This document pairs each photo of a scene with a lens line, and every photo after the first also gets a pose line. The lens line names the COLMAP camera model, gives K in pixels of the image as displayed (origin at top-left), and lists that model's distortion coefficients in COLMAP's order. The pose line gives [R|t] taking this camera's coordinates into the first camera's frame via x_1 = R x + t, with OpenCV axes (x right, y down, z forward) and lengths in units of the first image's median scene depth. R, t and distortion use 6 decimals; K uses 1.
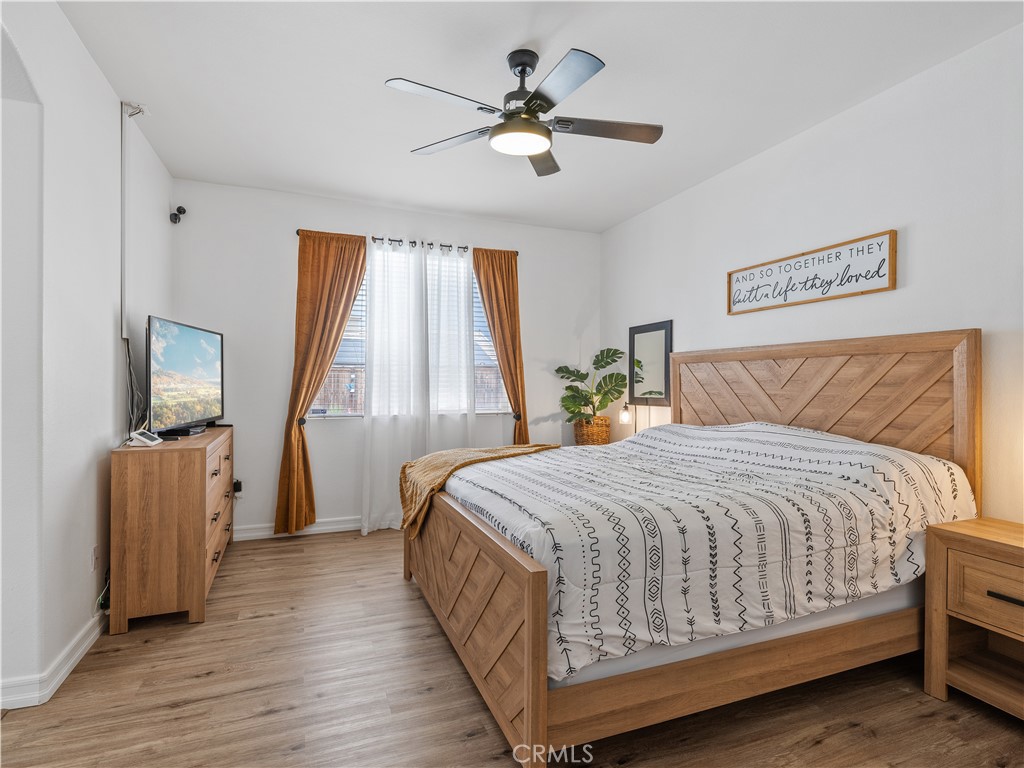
lens RADIAL K [[520.5, 0, 505.5], [0, 520.5, 385.8], [0, 0, 1]] dist [0.000972, -0.000407]
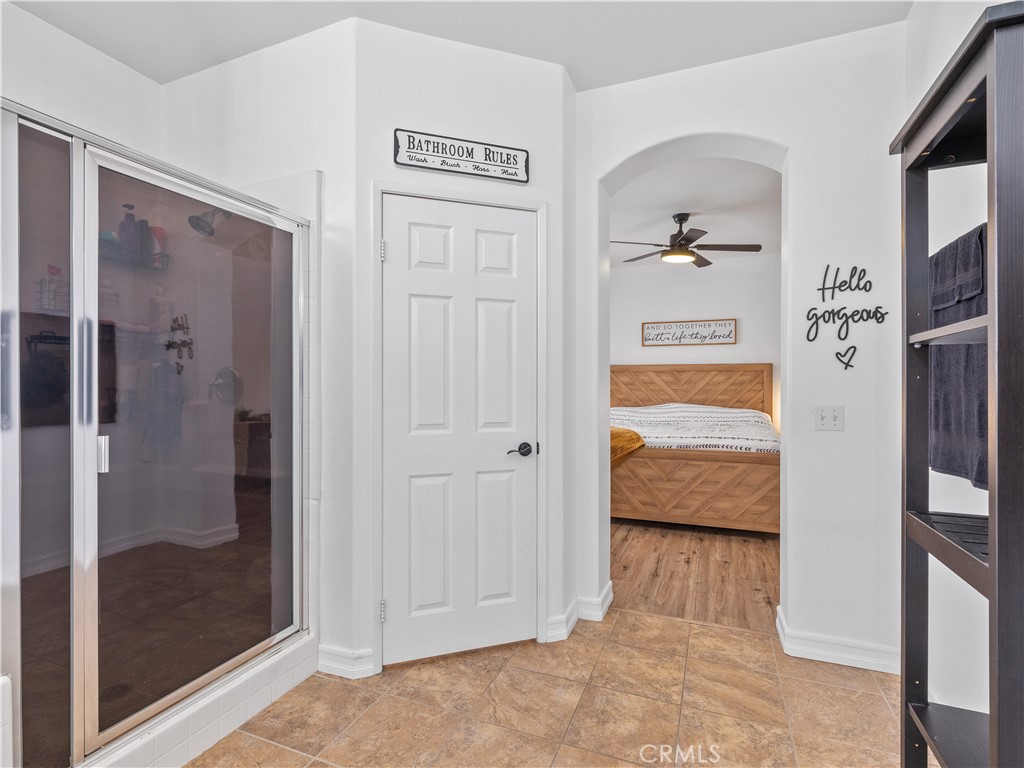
lens RADIAL K [[520.5, 0, 501.6], [0, 520.5, 383.5], [0, 0, 1]] dist [0.000972, -0.000407]
pose [[0.678423, 0.000307, 0.734671, -1.521112], [0.005372, 0.999971, -0.005378, 0.001945], [-0.734651, 0.007595, 0.678402, 0.155333]]
